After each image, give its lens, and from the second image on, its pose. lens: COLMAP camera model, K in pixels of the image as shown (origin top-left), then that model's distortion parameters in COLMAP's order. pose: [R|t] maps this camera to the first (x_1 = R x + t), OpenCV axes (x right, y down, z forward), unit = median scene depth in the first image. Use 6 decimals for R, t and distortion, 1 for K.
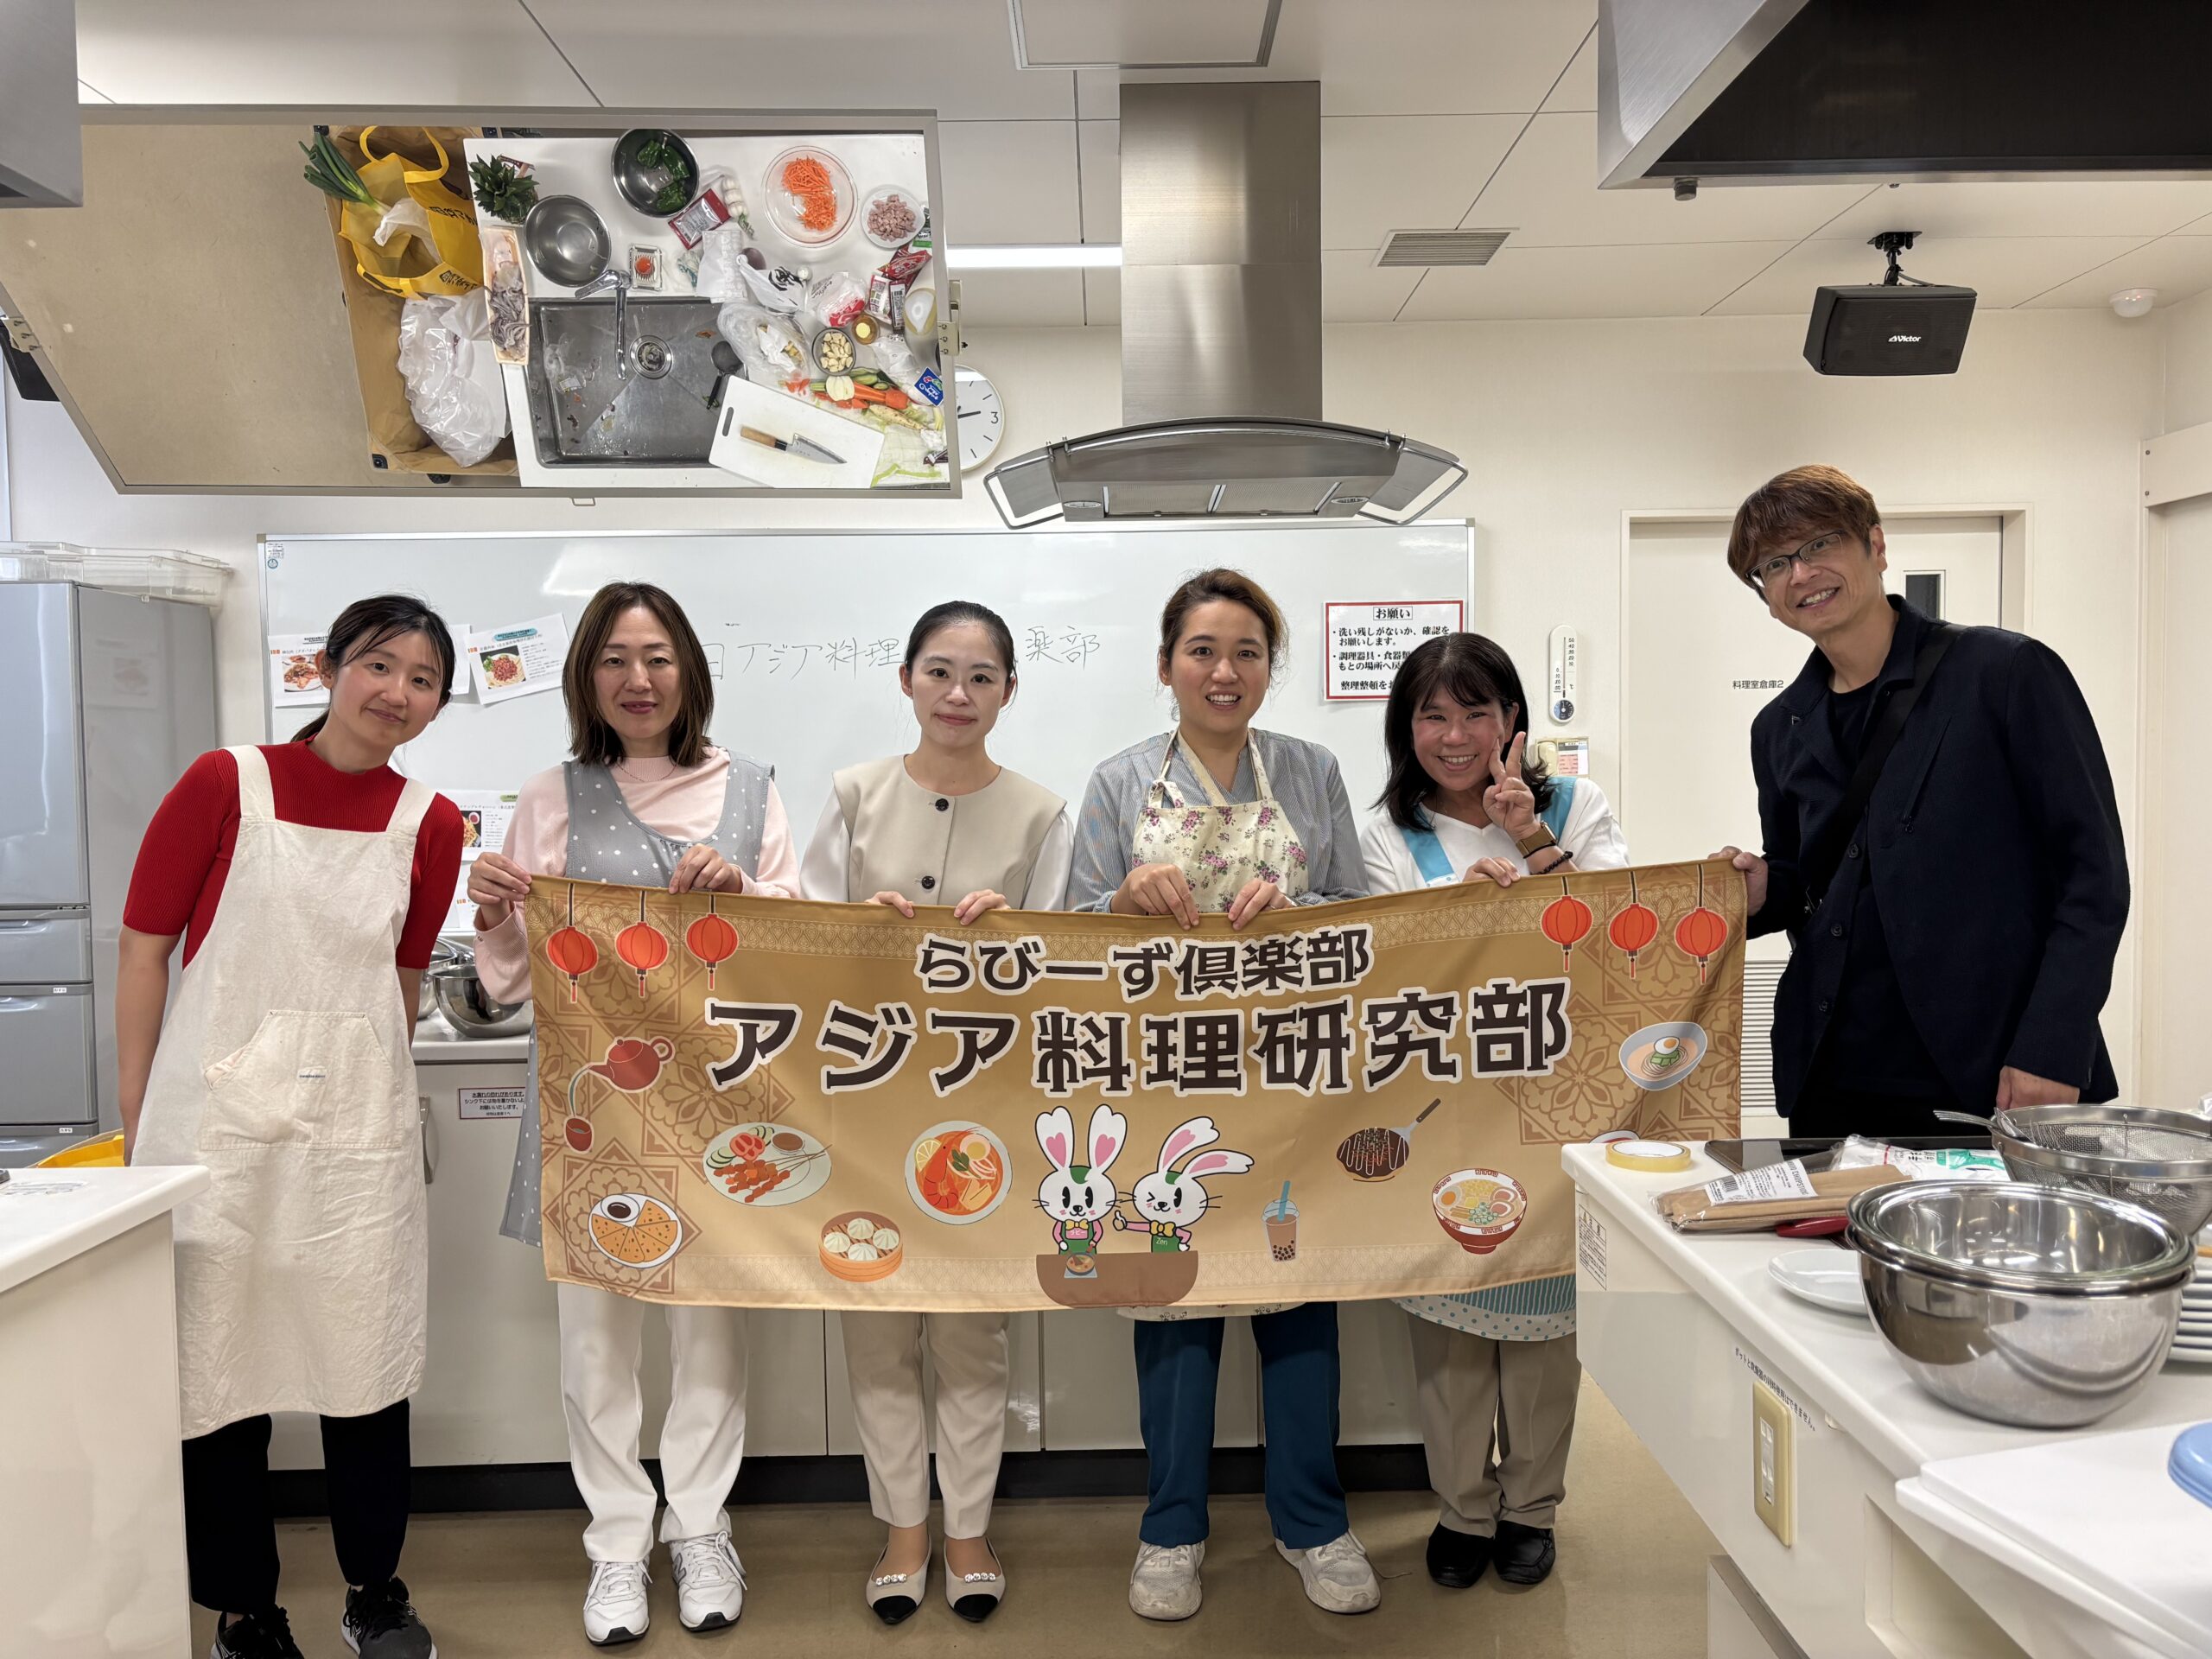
lens RADIAL K [[1652.1, 0, 1106.0], [0, 1652.1, 829.5], [0, 0, 1]] dist [0.058342, -0.081546]
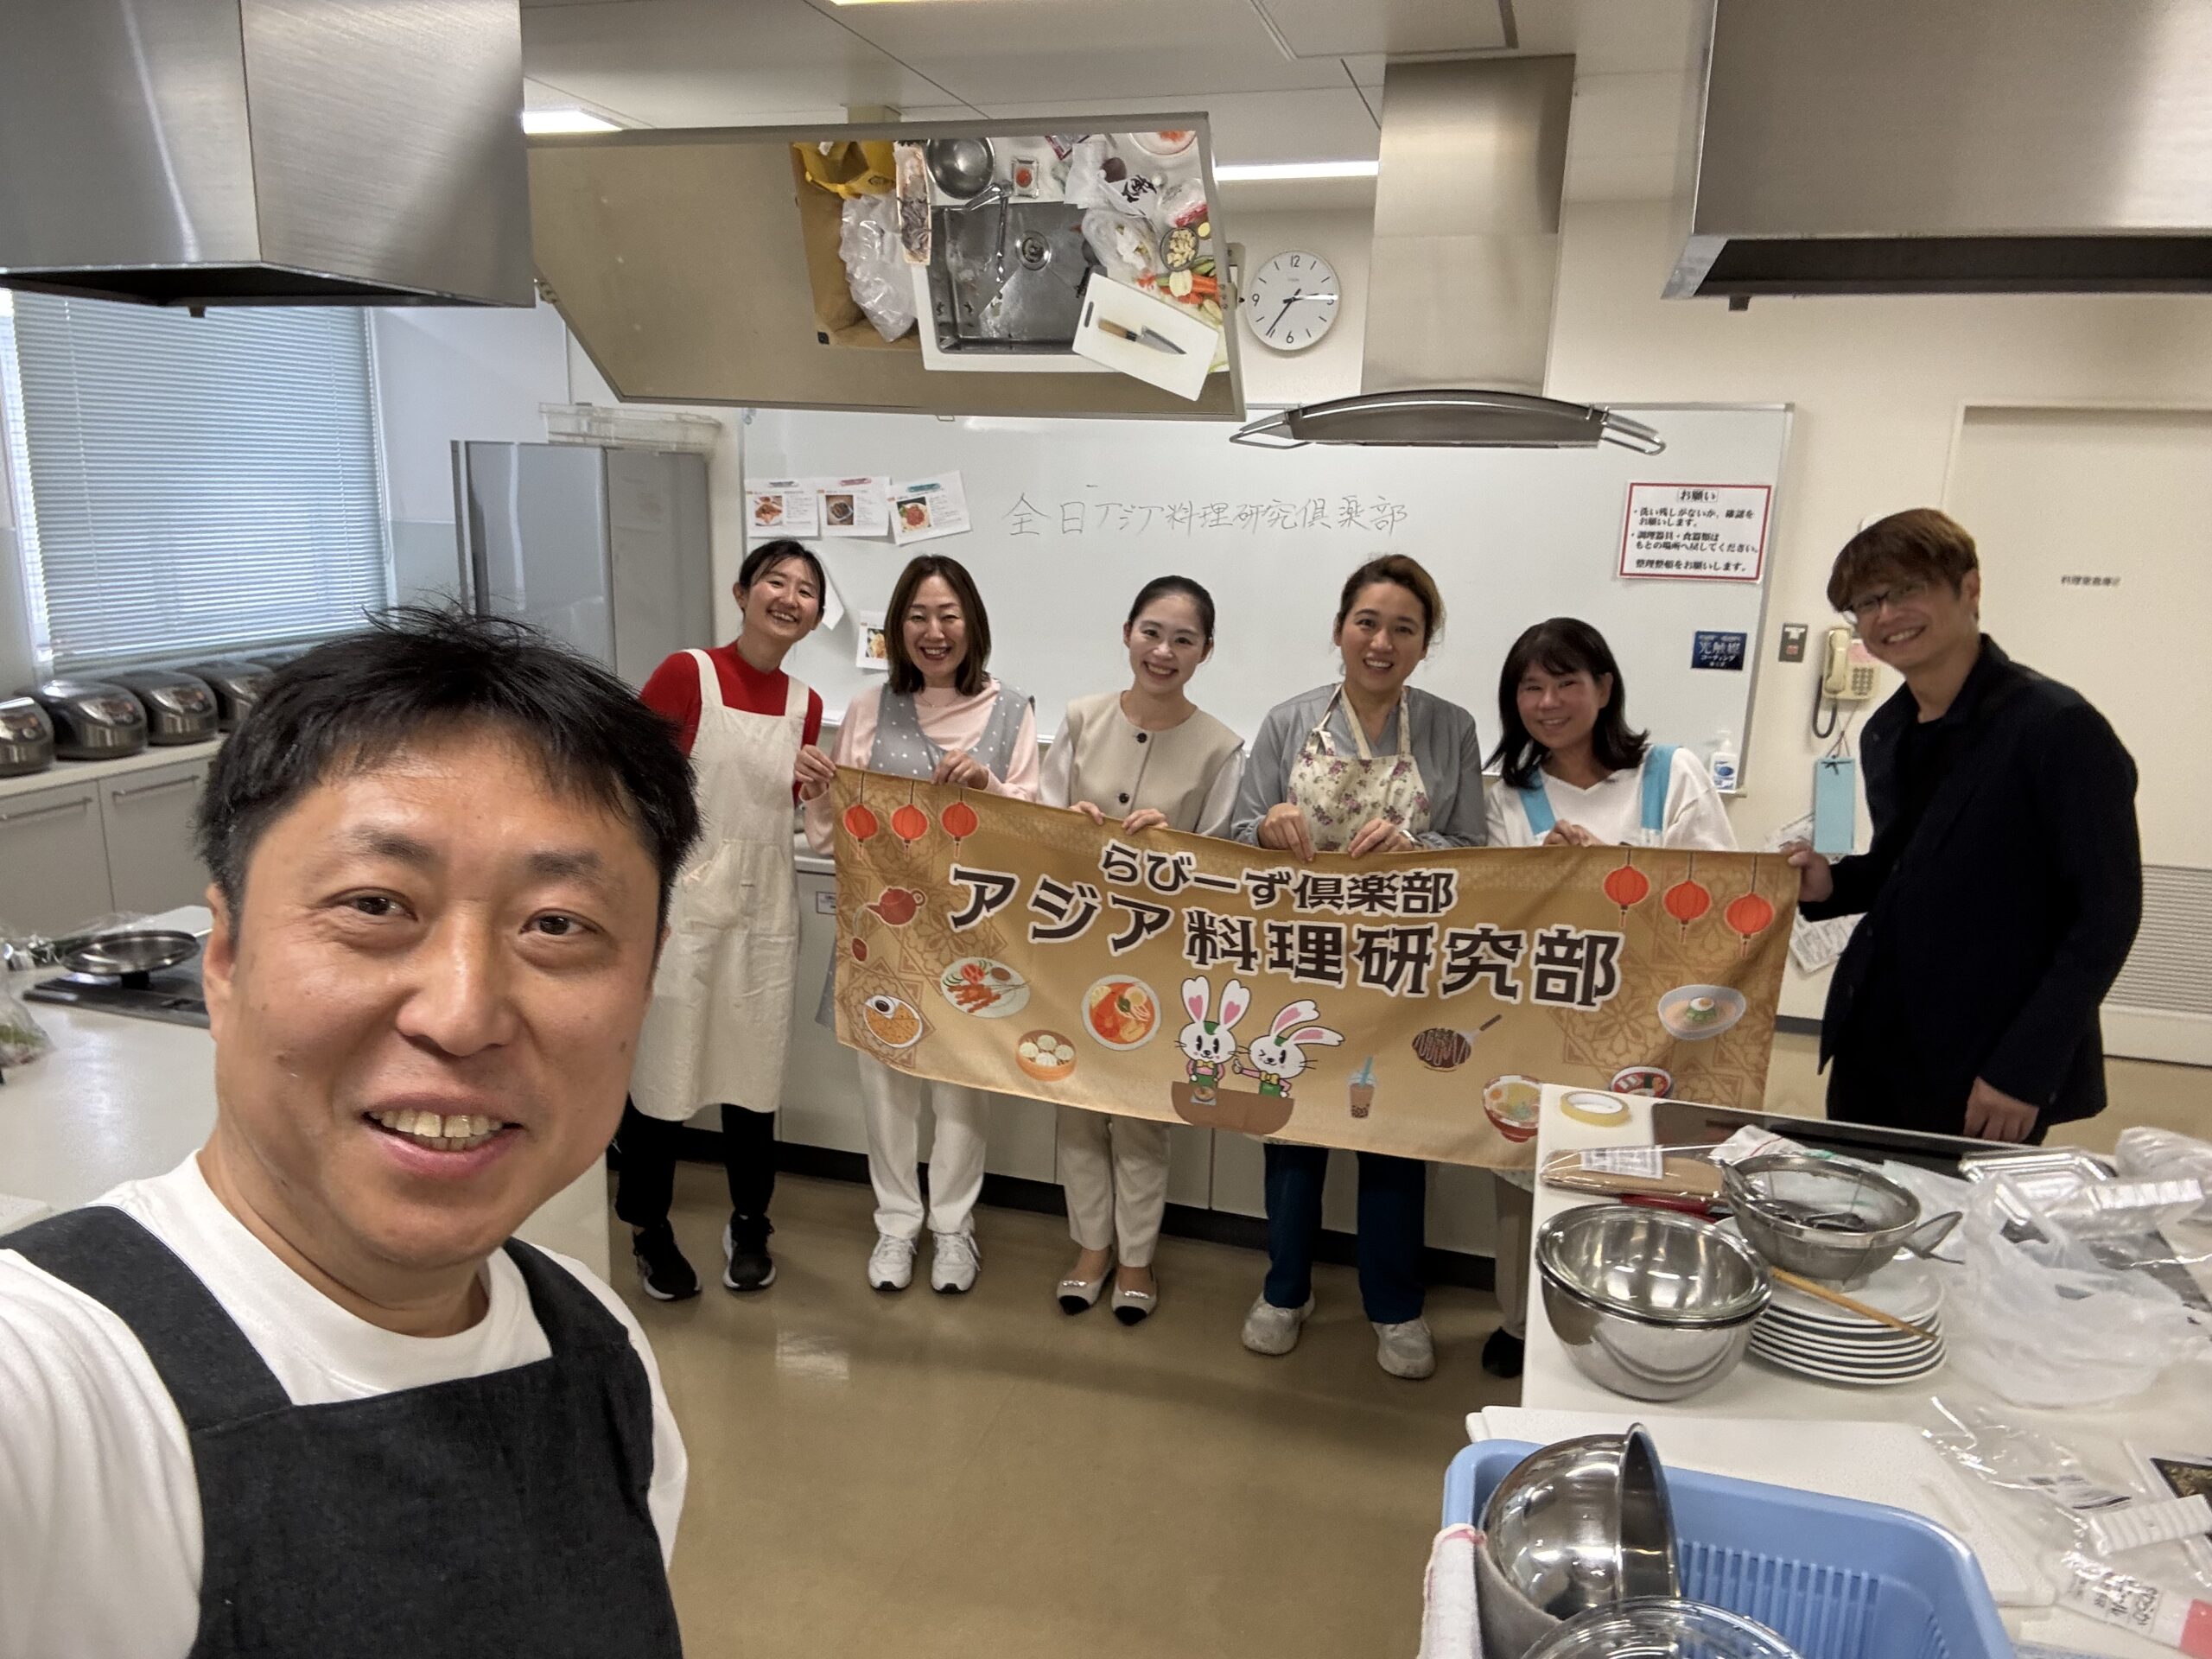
lens RADIAL K [[1541.0, 0, 1051.9], [0, 1541.0, 835.0], [0, 0, 1]] dist [0.087220, 0.000586]
pose [[0.946577, 0.114537, -0.301453, 0.216620], [-0.058046, 0.980047, 0.190104, -0.167015], [0.317212, -0.162450, 0.934338, -0.158938]]
